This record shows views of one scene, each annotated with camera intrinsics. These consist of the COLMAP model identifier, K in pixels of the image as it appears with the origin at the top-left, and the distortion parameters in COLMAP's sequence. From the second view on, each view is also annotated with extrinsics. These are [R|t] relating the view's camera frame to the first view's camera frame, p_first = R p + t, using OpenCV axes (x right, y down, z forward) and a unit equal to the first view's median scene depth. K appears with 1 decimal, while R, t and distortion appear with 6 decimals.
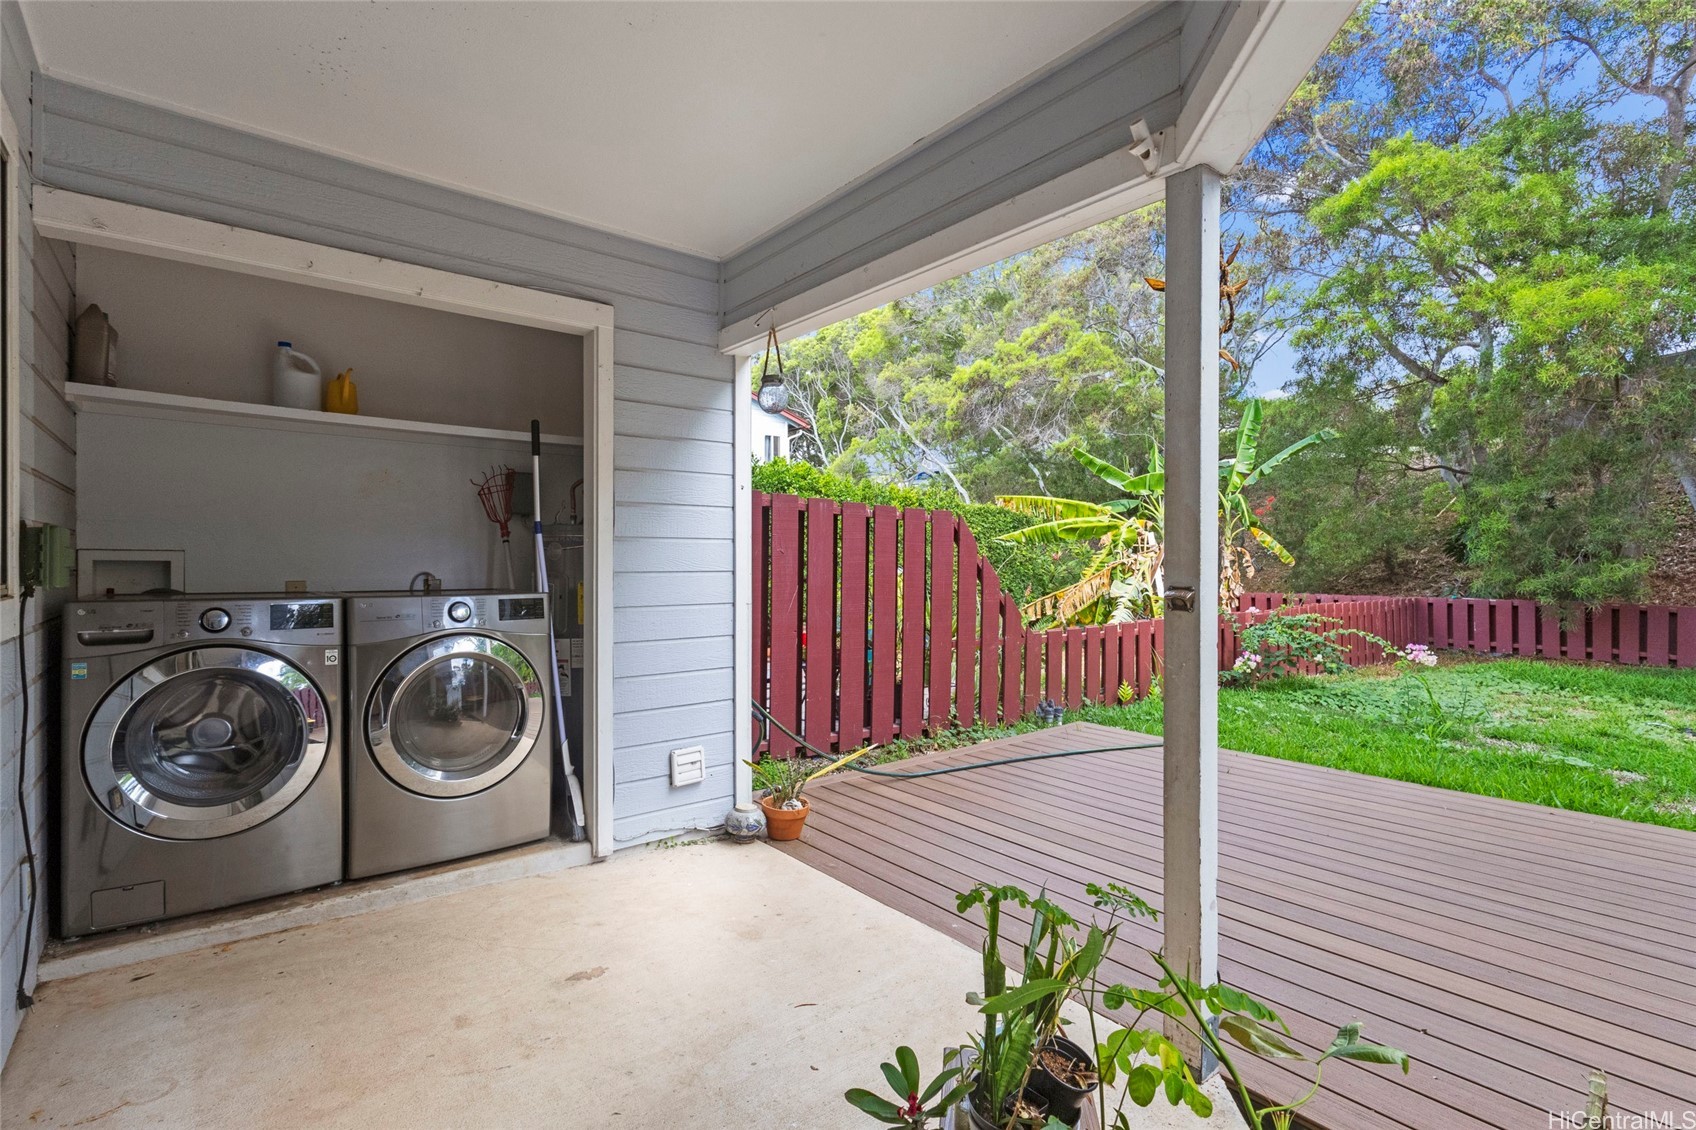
lens RADIAL K [[788.6, 0, 848.8], [0, 788.6, 578.2], [0, 0, 1]] dist [0.001907, 0.000226]
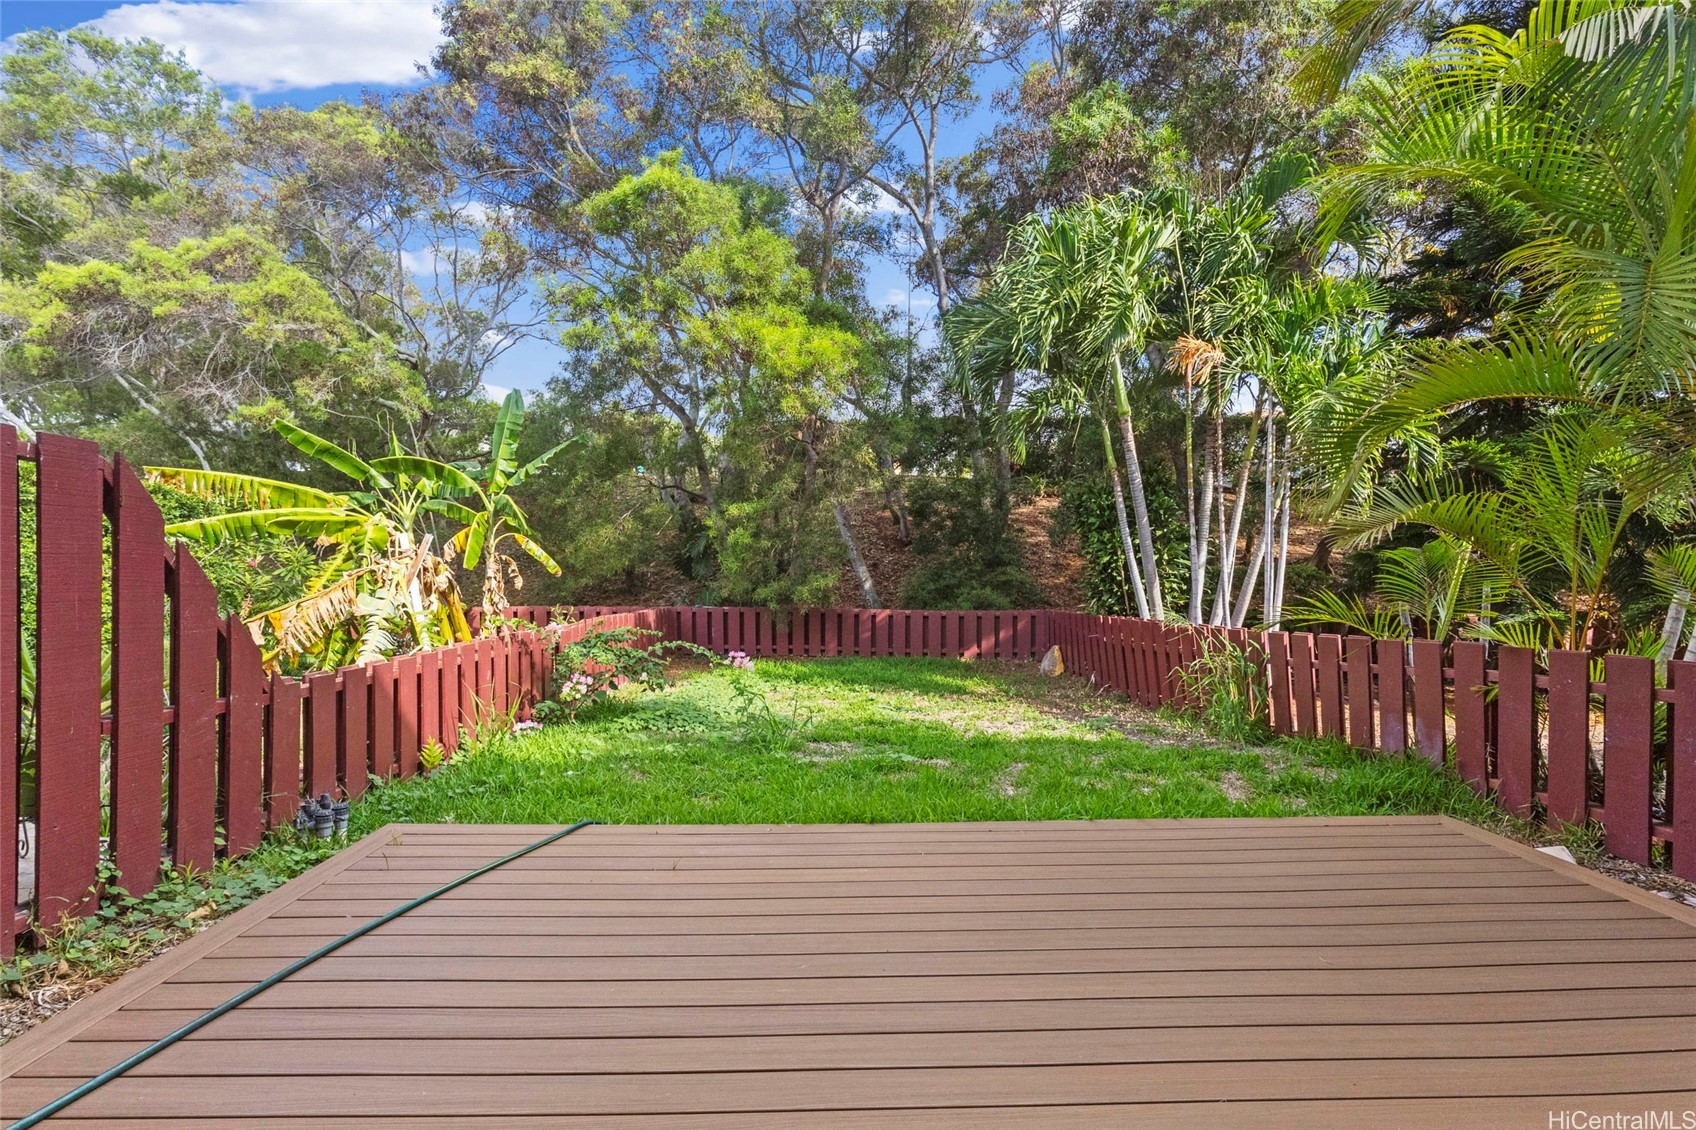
lens RADIAL K [[821.1, 0, 846.8], [0, 821.1, 584.1], [0, 0, 1]] dist [0.020163, -0.000884]
pose [[0.617943, -0.003232, 0.786216, 0.005587], [0.011876, 0.999916, -0.005224, 0.002666], [-0.786133, 0.012566, 0.617930, 0.135152]]
